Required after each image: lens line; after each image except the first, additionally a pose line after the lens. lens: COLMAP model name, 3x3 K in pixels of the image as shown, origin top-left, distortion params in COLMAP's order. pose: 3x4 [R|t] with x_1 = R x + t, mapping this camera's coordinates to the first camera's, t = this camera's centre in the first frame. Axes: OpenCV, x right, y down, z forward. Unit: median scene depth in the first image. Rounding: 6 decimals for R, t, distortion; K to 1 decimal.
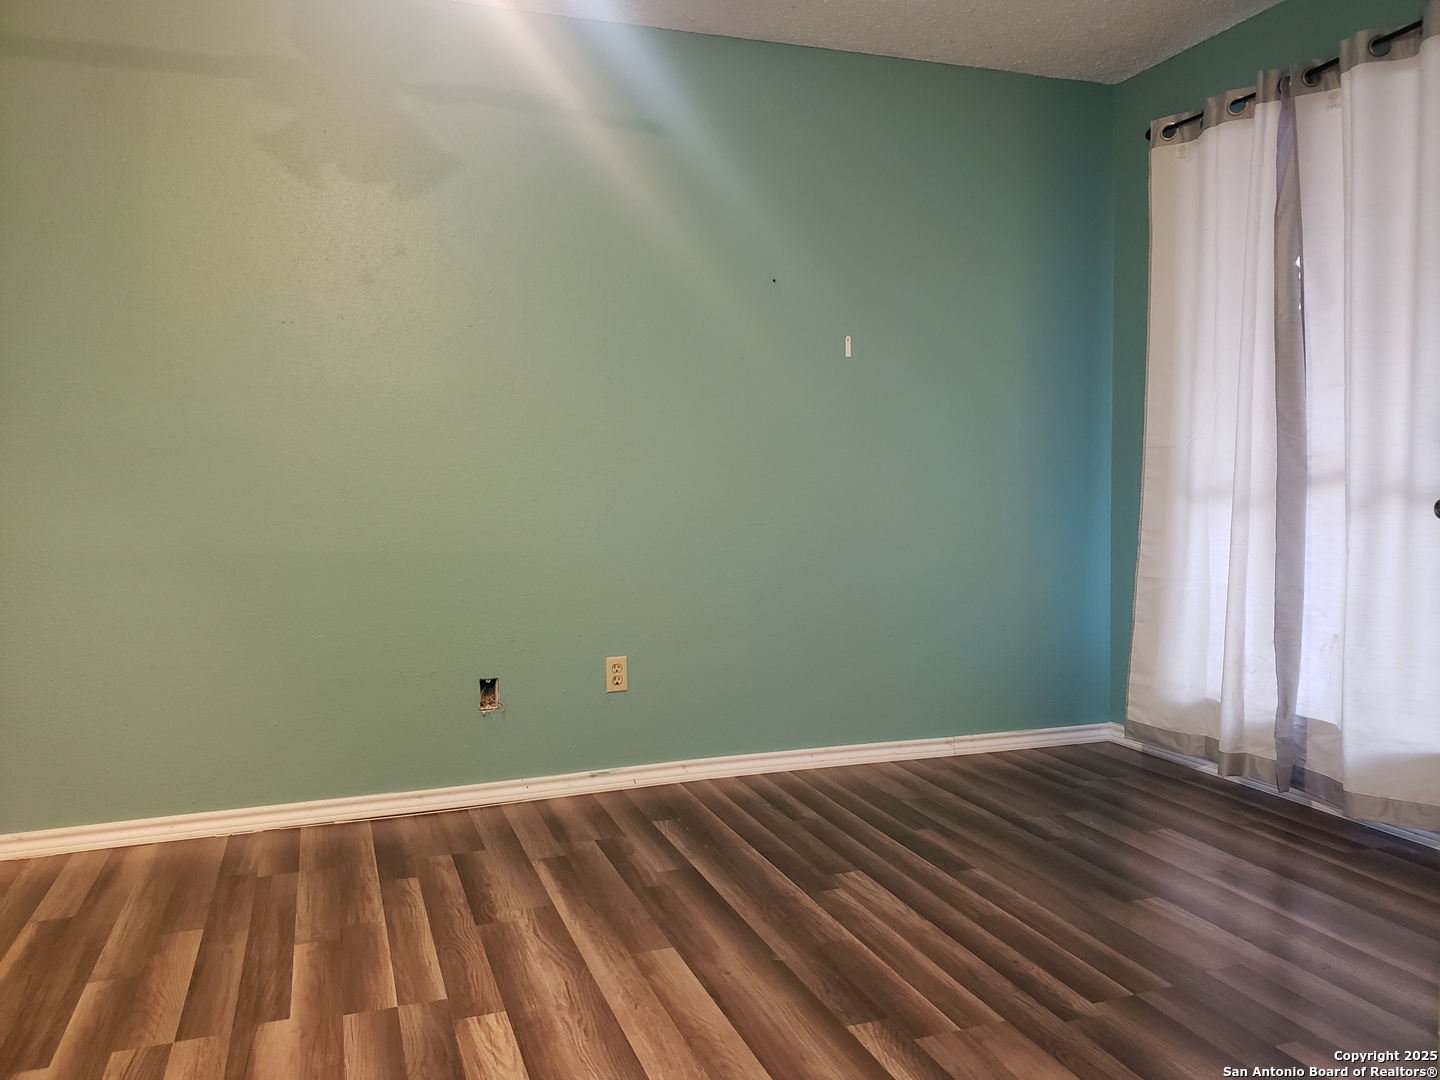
lens RADIAL K [[1123.2, 0, 717.2], [0, 1123.2, 534.7], [0, 0, 1]] dist [0.040796, 0.013738]
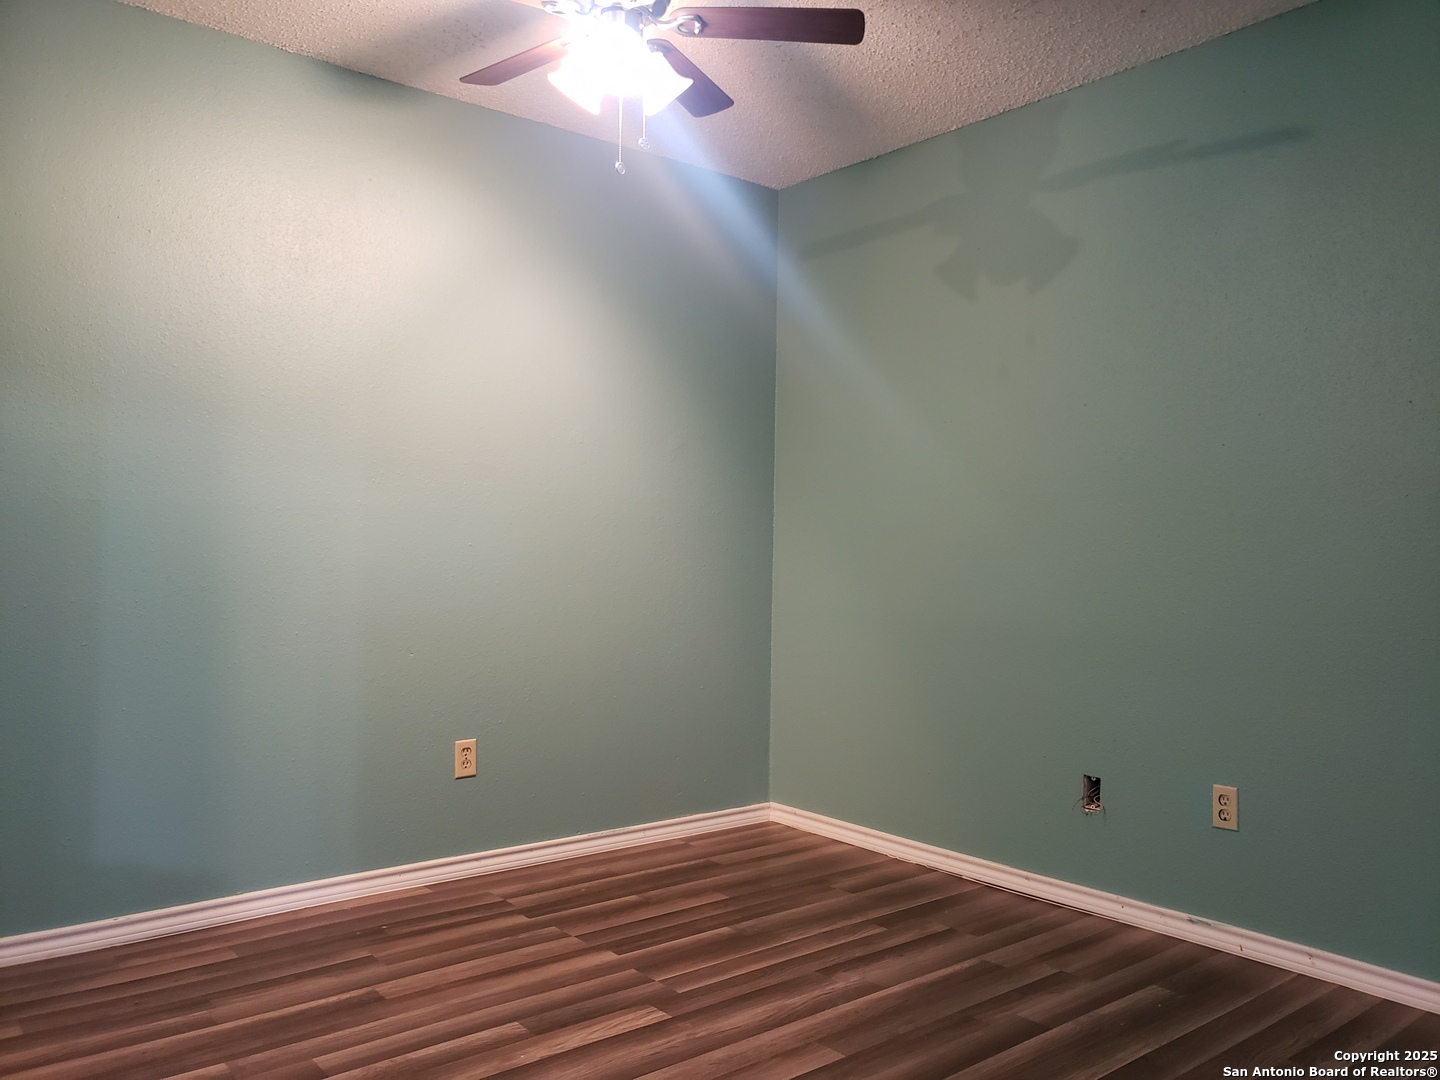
lens RADIAL K [[1123.2, 0, 719.4], [0, 1123.2, 544.5], [0, 0, 1]] dist [0.040796, 0.013738]
pose [[0.366470, 0.015933, -0.930293, 0.807931], [-0.061300, 0.998094, -0.007053, -0.057049], [0.928408, 0.059612, 0.366748, 0.513887]]
